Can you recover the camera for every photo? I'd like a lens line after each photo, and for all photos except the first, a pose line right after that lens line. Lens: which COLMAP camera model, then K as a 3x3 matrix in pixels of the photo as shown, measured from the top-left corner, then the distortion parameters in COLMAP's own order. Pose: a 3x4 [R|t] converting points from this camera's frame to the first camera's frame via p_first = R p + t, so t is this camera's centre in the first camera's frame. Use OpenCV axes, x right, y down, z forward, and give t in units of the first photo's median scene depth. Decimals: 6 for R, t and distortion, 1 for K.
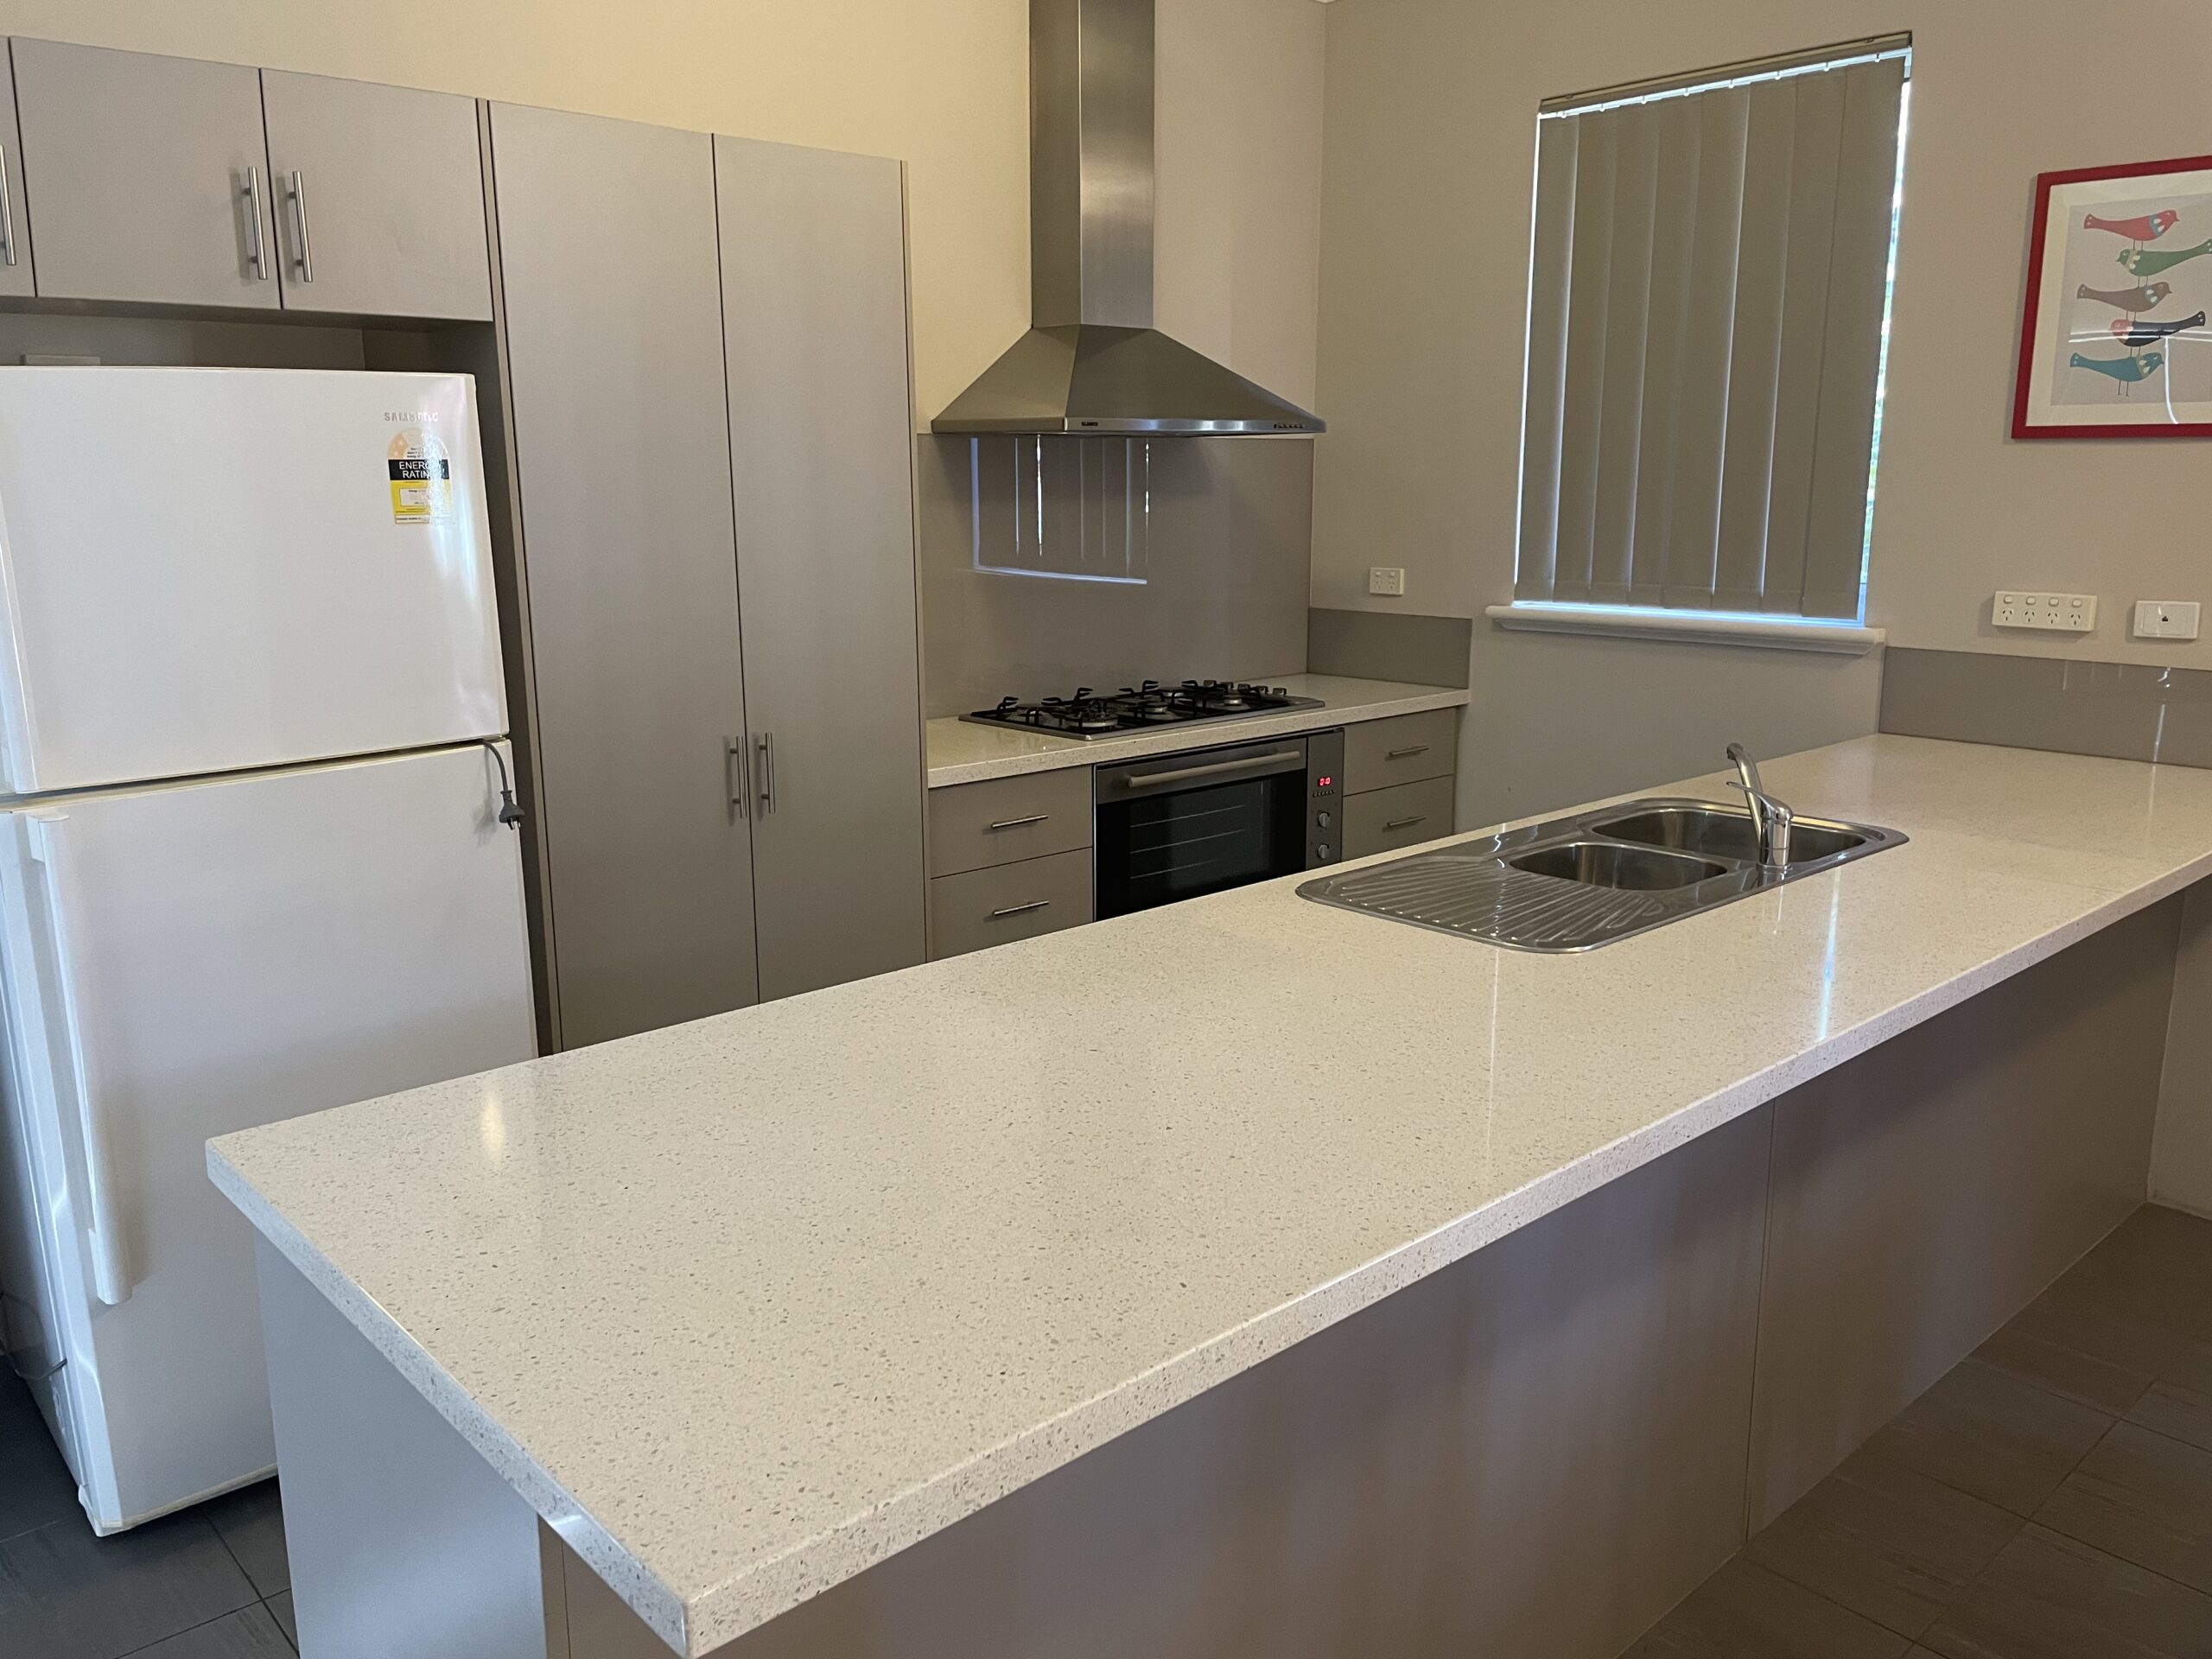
lens RADIAL K [[1697.1, 0, 1094.8], [0, 1697.1, 824.6], [0, 0, 1]] dist [0.064090, -0.086675]
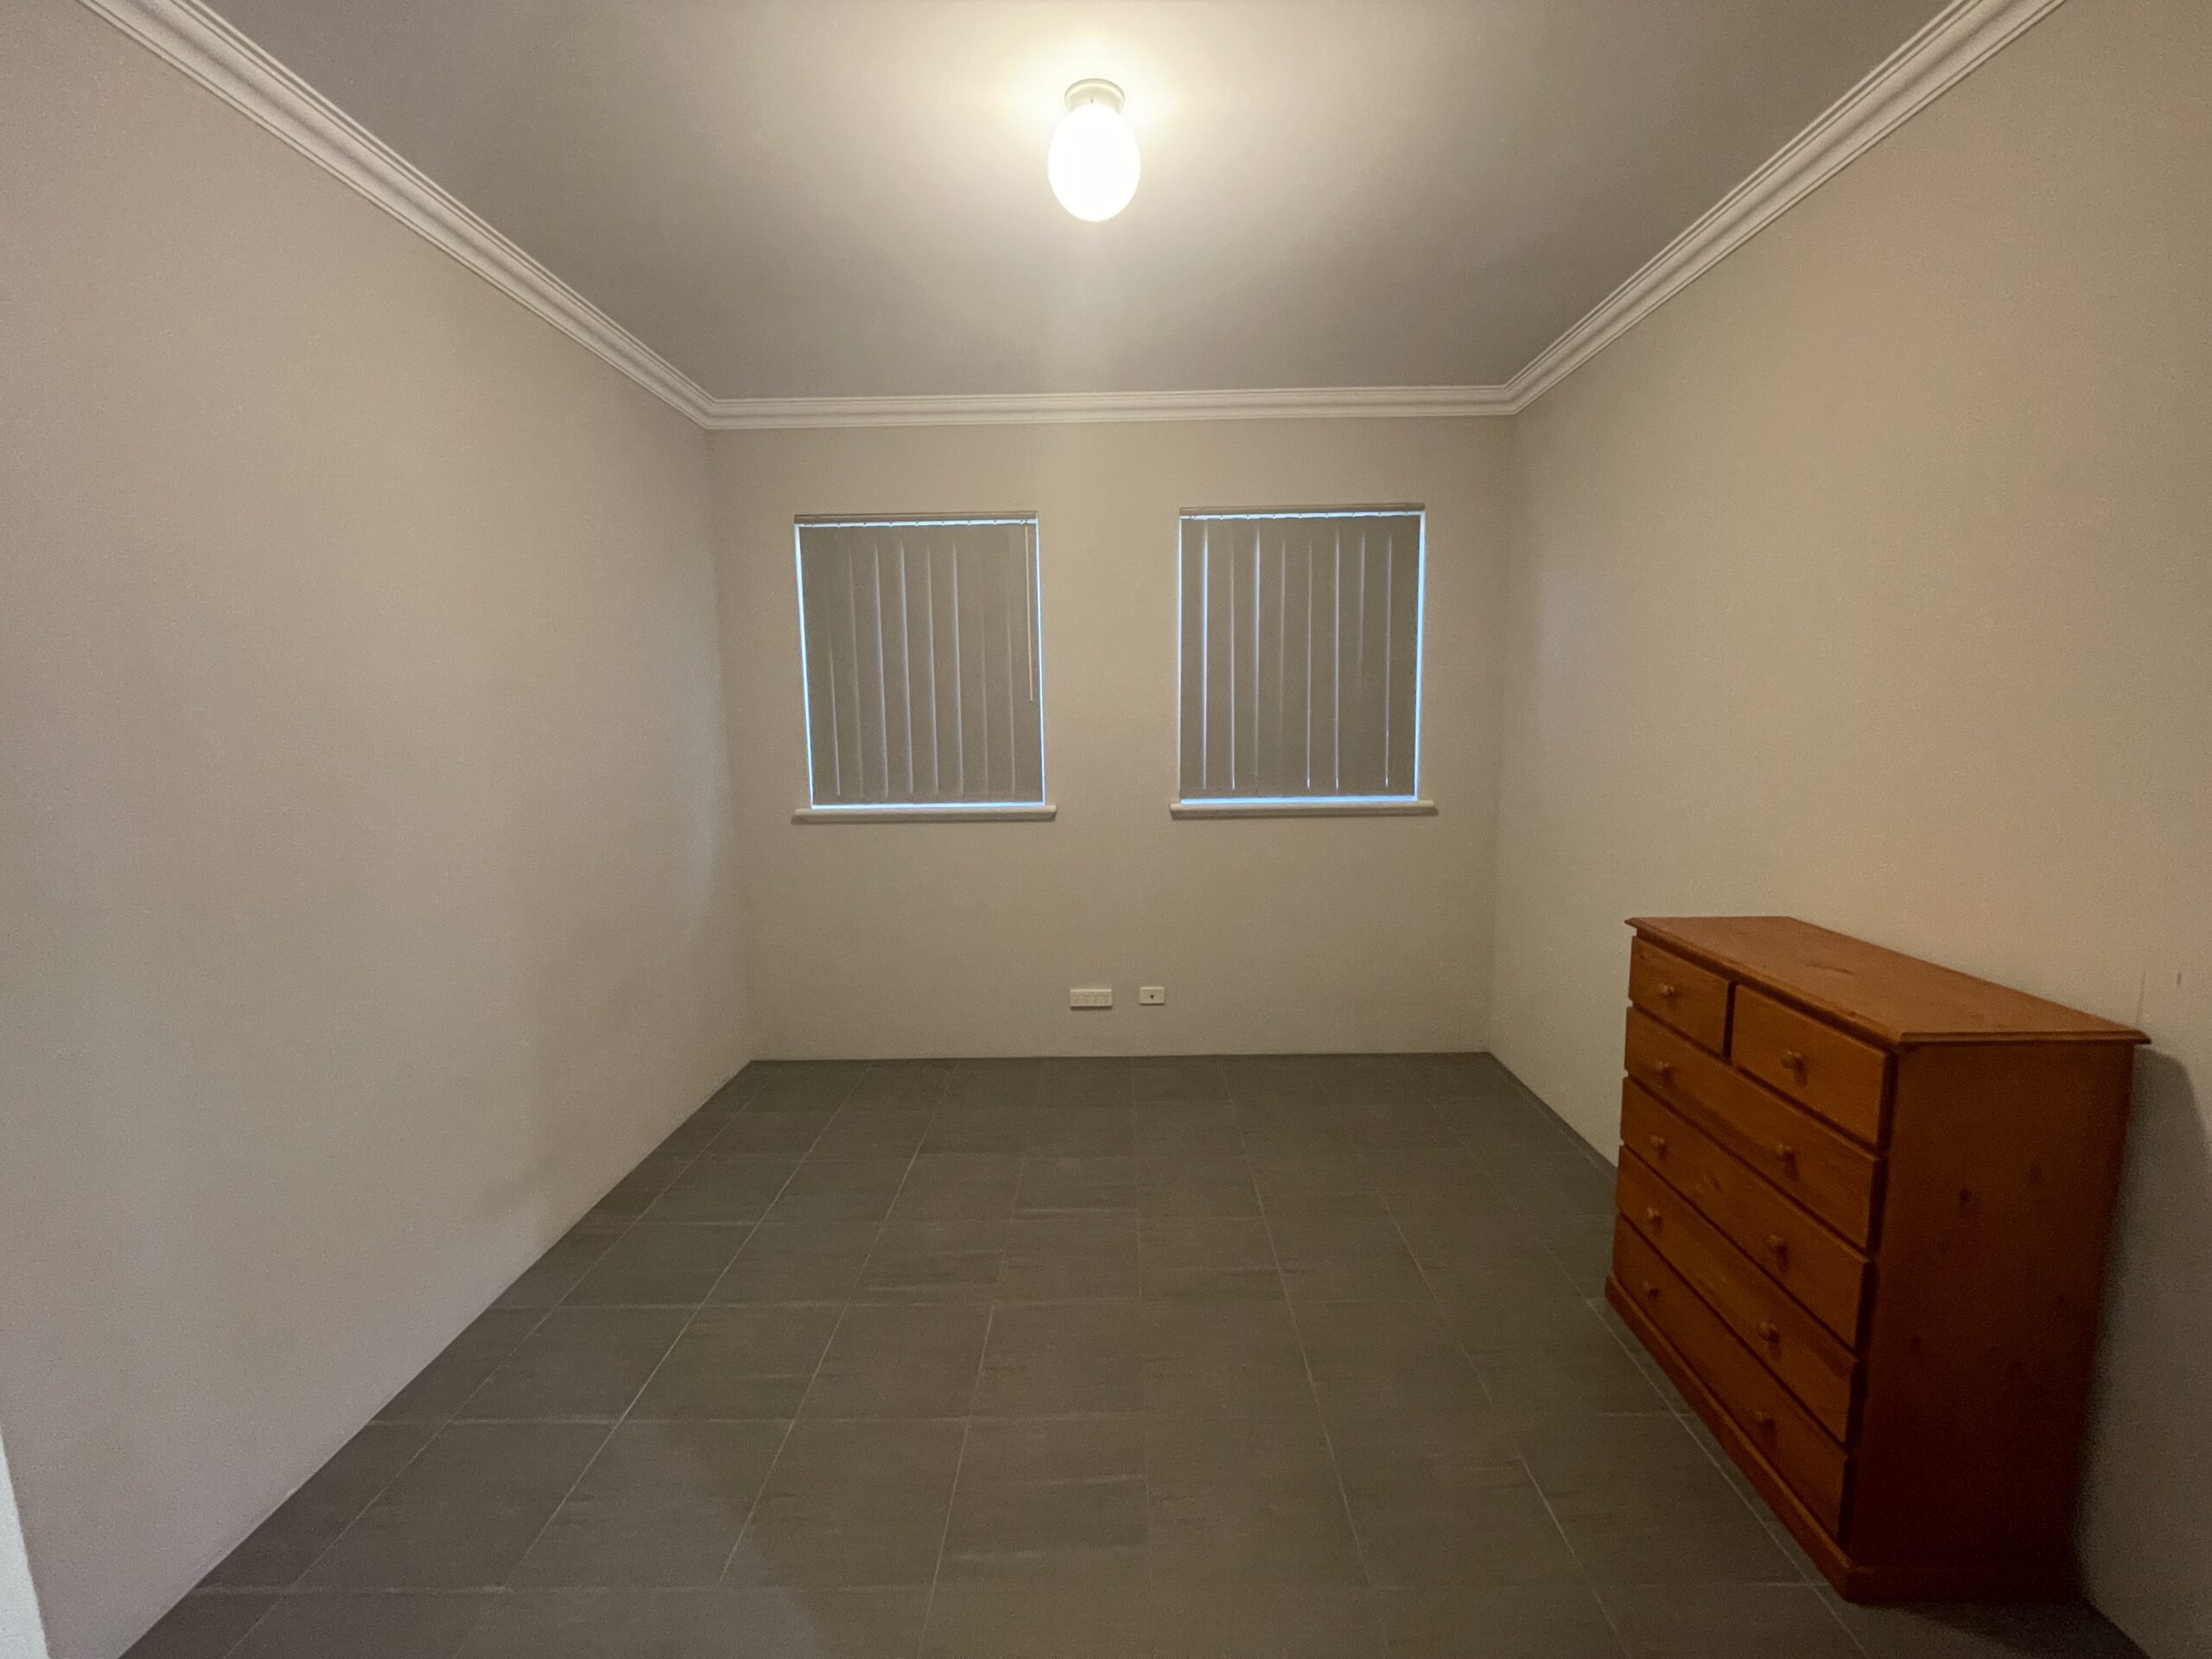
lens RADIAL K [[901.2, 0, 1107.4], [0, 901.2, 836.4], [0, 0, 1]] dist [-0.001762, -0.000162]
pose [[0.687996, -0.102691, 0.718413, -0.612895], [0.162524, 0.986596, -0.014618, -0.134821], [-0.707282, 0.126816, 0.695464, 0.625866]]
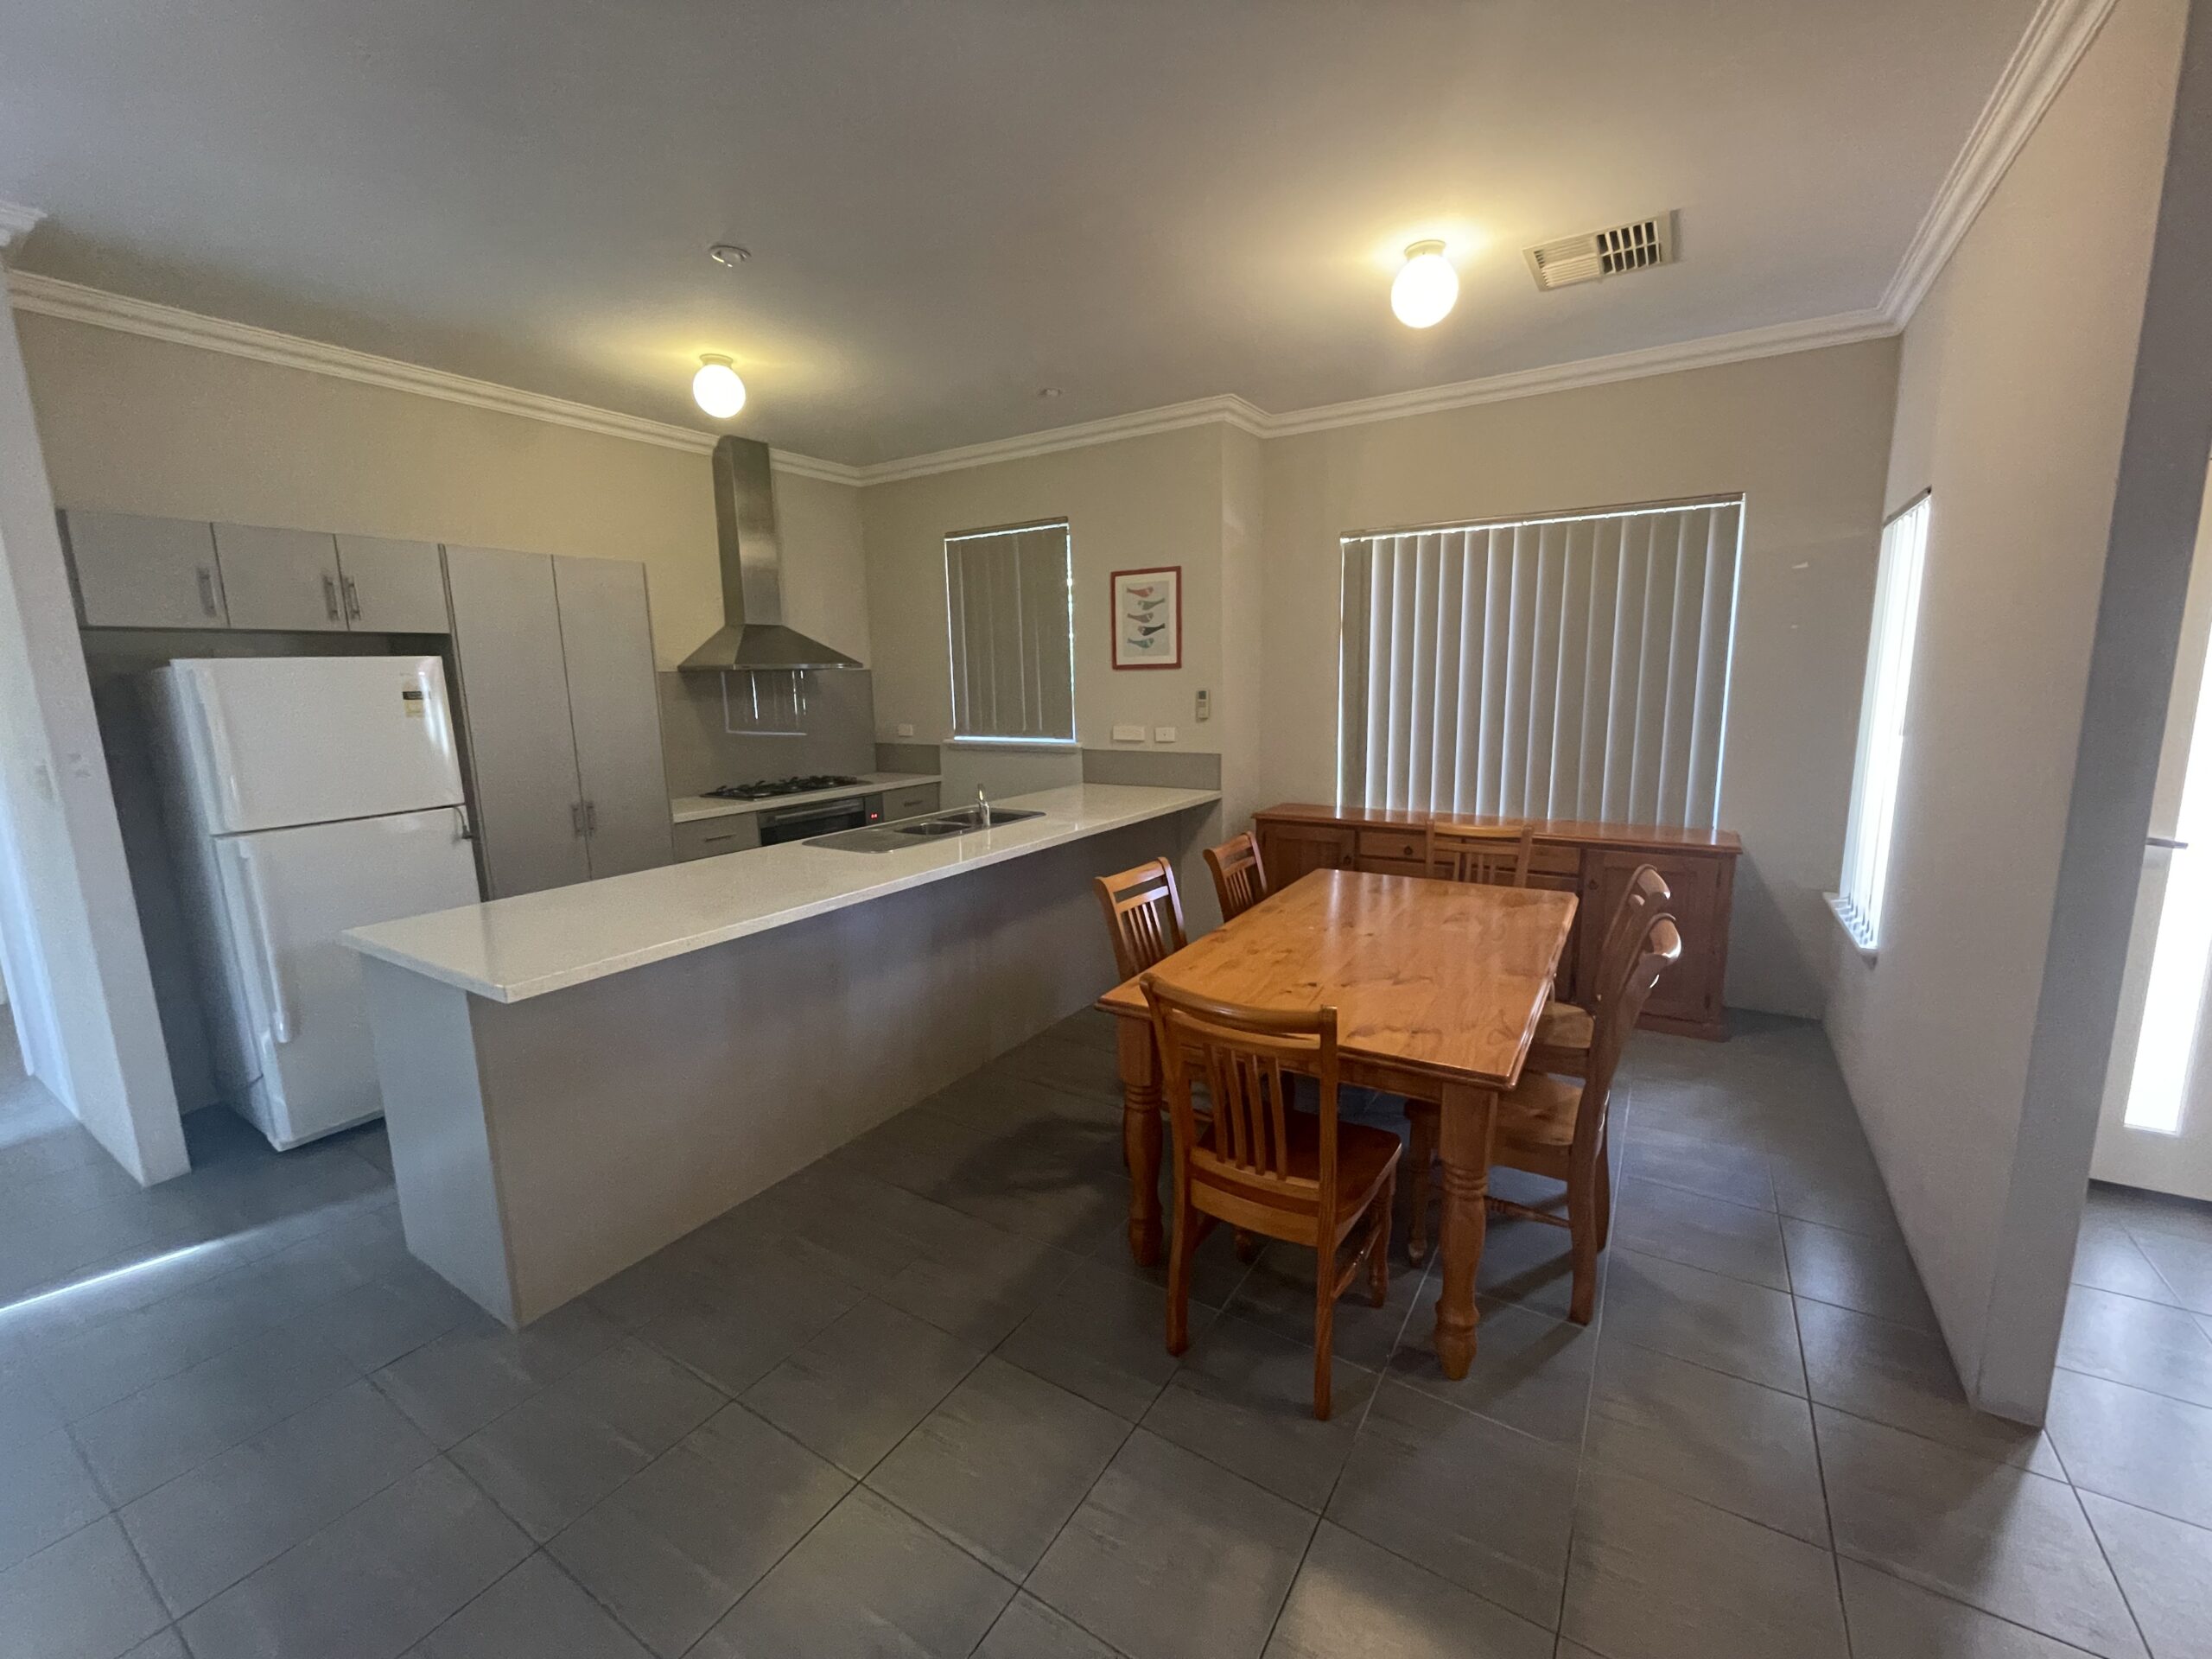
lens RADIAL K [[901.2, 0, 1104.7], [0, 901.2, 828.5], [0, 0, 1]] dist [-0.001762, -0.000162]
pose [[0.963763, -0.060792, 0.259742, 0.151472], [0.070920, 0.997037, -0.029791, 0.066000], [-0.257161, 0.047132, 0.965219, -0.355199]]
